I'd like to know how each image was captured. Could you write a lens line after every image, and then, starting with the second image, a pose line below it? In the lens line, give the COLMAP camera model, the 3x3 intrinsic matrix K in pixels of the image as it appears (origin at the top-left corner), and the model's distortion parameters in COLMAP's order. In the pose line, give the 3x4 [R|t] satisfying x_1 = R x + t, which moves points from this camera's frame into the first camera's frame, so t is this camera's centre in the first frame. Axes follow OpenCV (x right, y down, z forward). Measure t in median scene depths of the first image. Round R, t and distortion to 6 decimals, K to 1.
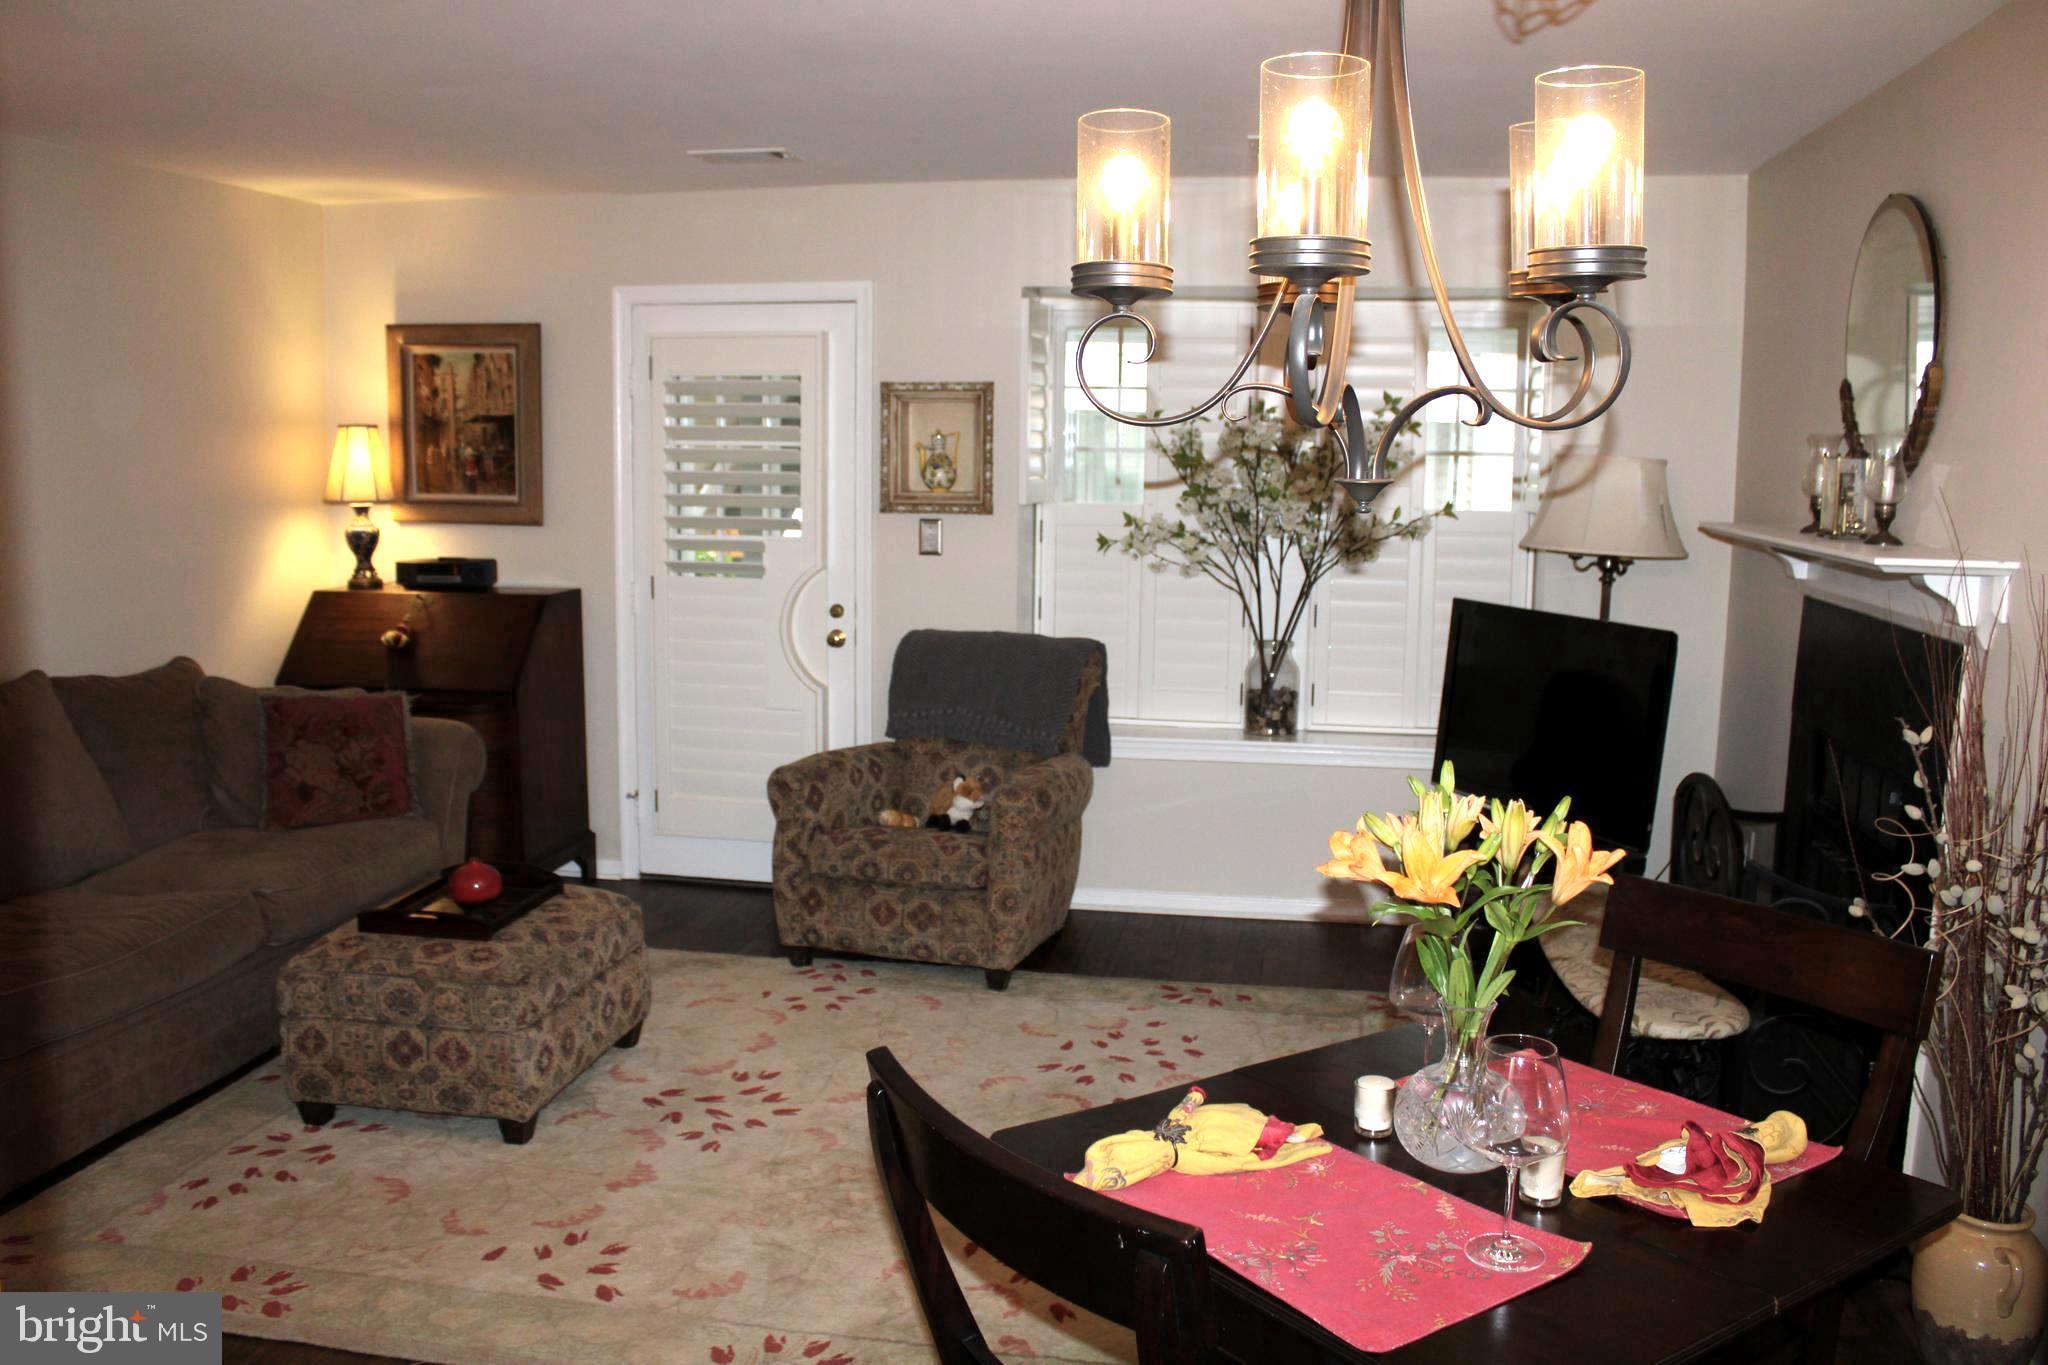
lens RADIAL K [[1688.8, 0, 1035.4], [0, 1688.8, 689.2], [0, 0, 1]] dist [-0.165813, 0.148006]
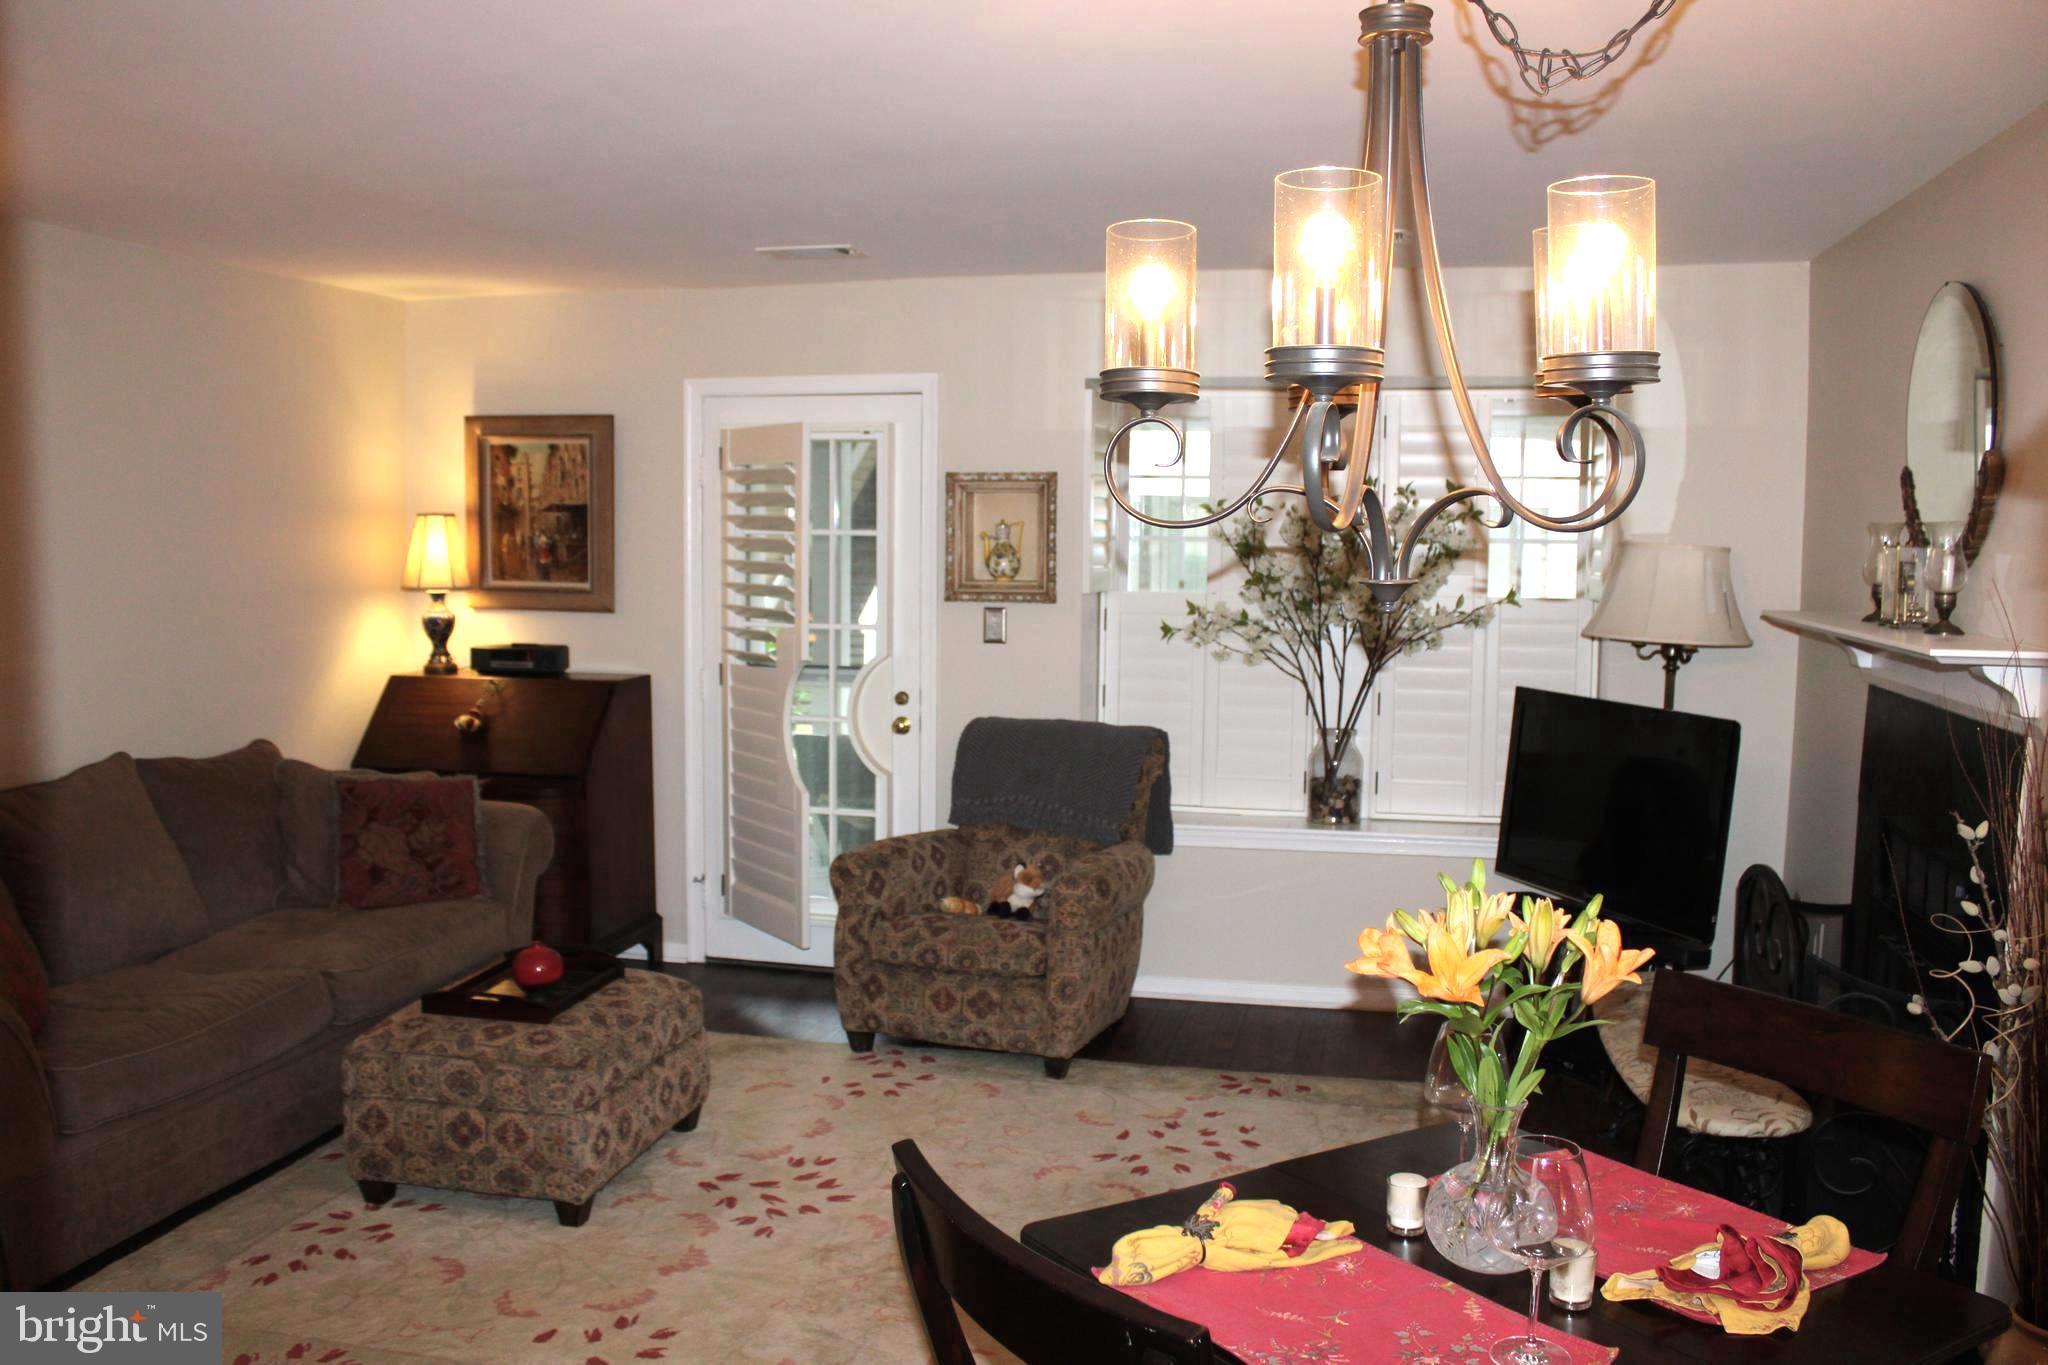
lens RADIAL K [[1688.8, 0, 1035.4], [0, 1688.8, 689.2], [0, 0, 1]] dist [-0.165813, 0.148006]
pose [[0.998867, 0.002178, -0.047549, 0.013199], [-0.004497, 0.998802, -0.048717, -0.003882], [0.047386, 0.048876, 0.997680, -0.006705]]
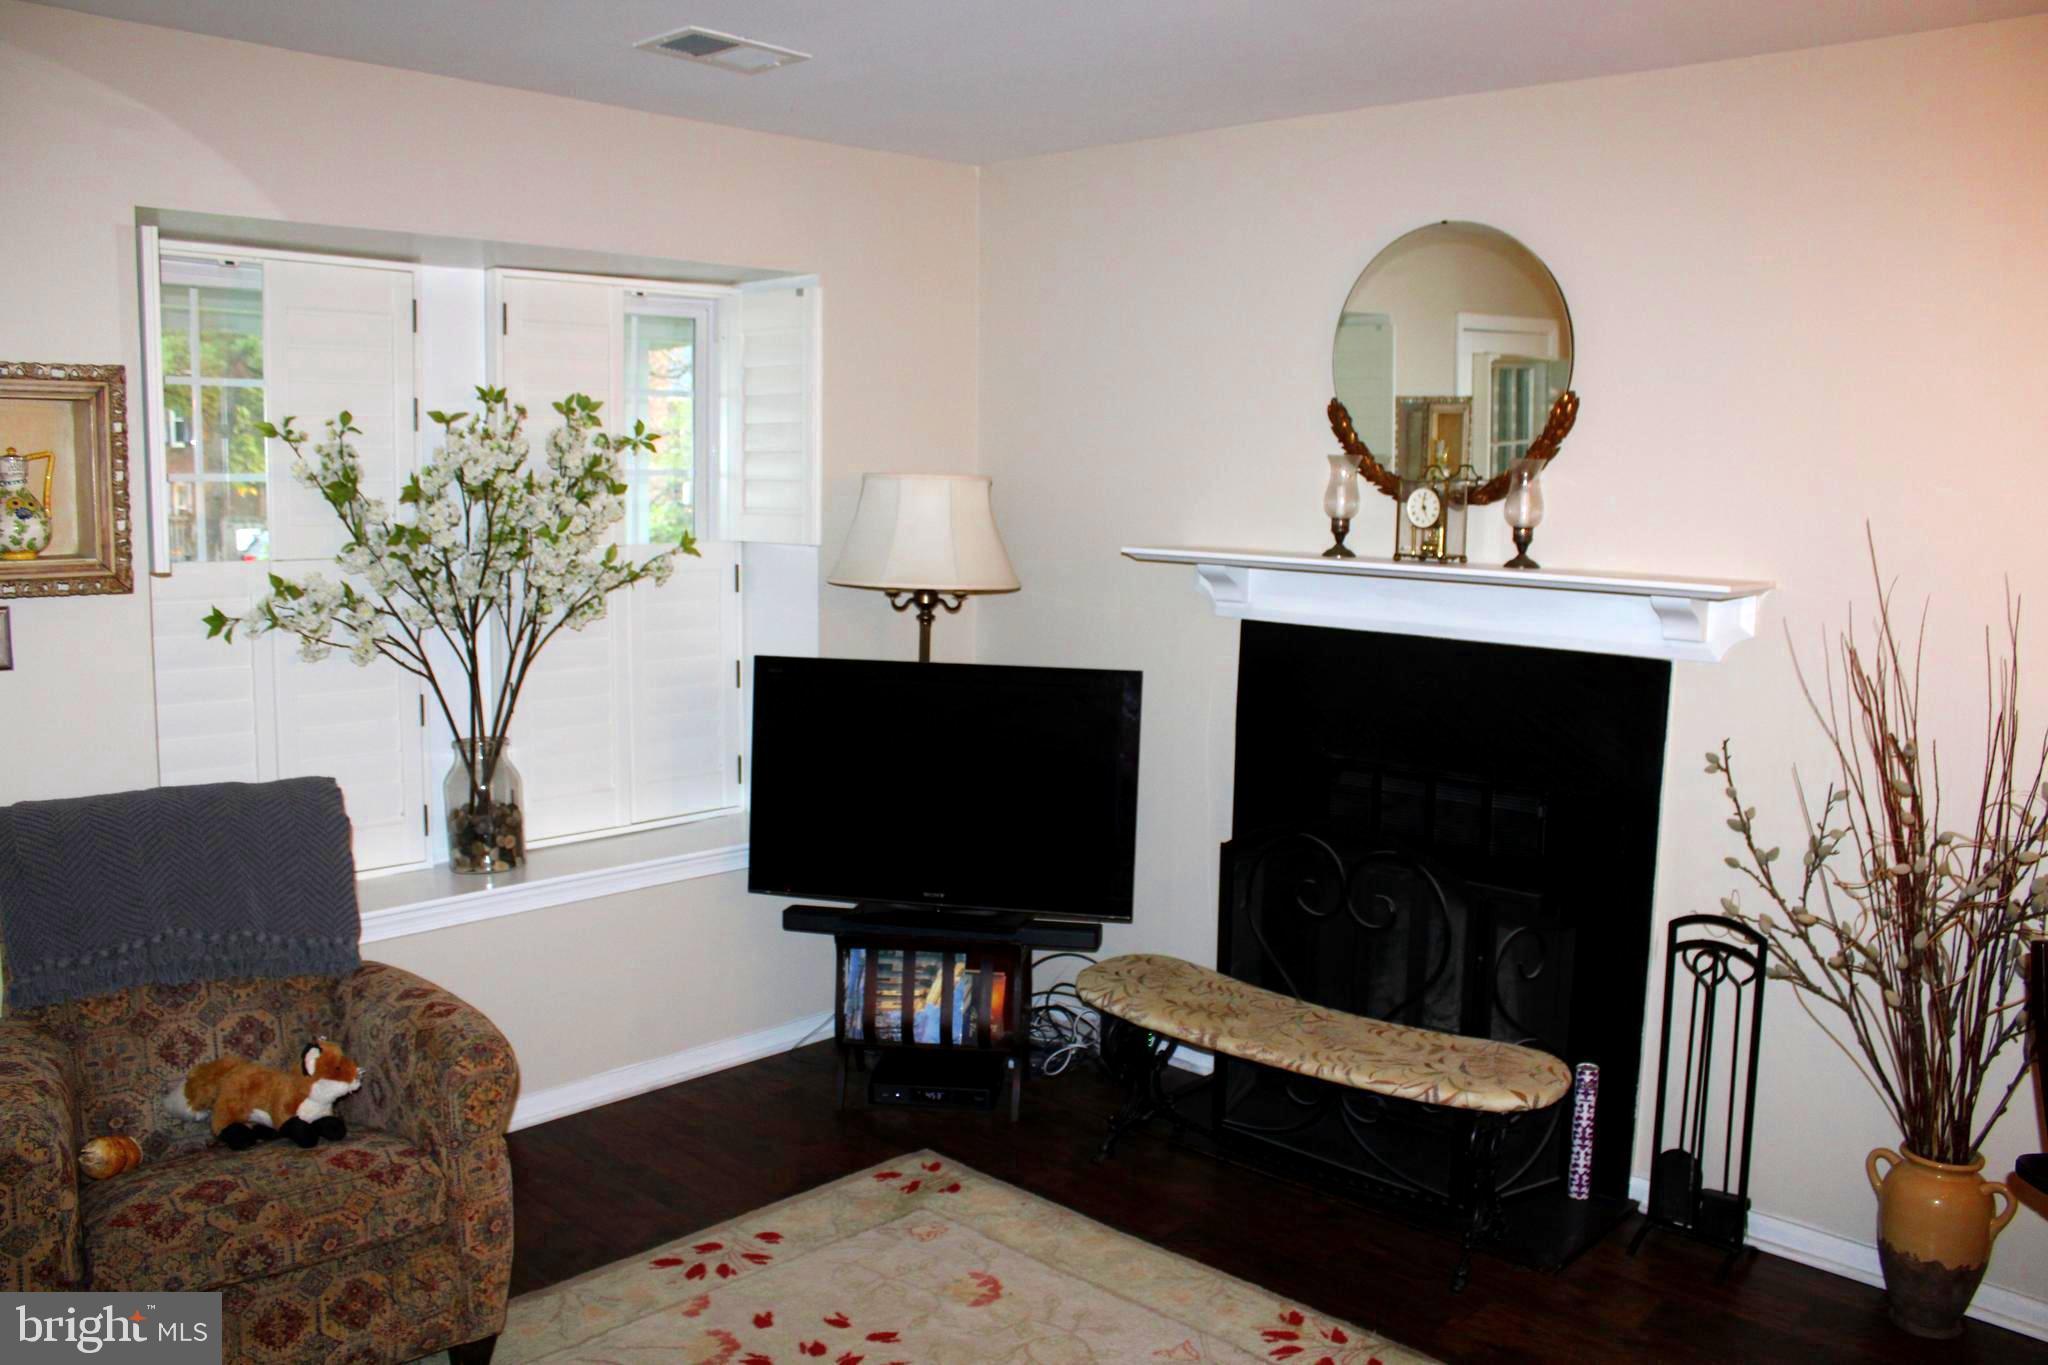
lens RADIAL K [[1688.8, 0, 1035.4], [0, 1688.8, 689.2], [0, 0, 1]] dist [-0.165813, 0.148006]
pose [[0.551459, -0.112059, 0.826642, -0.408507], [0.112226, 0.991894, 0.059593, -0.086592], [-0.826619, 0.059908, 0.559564, 0.534895]]
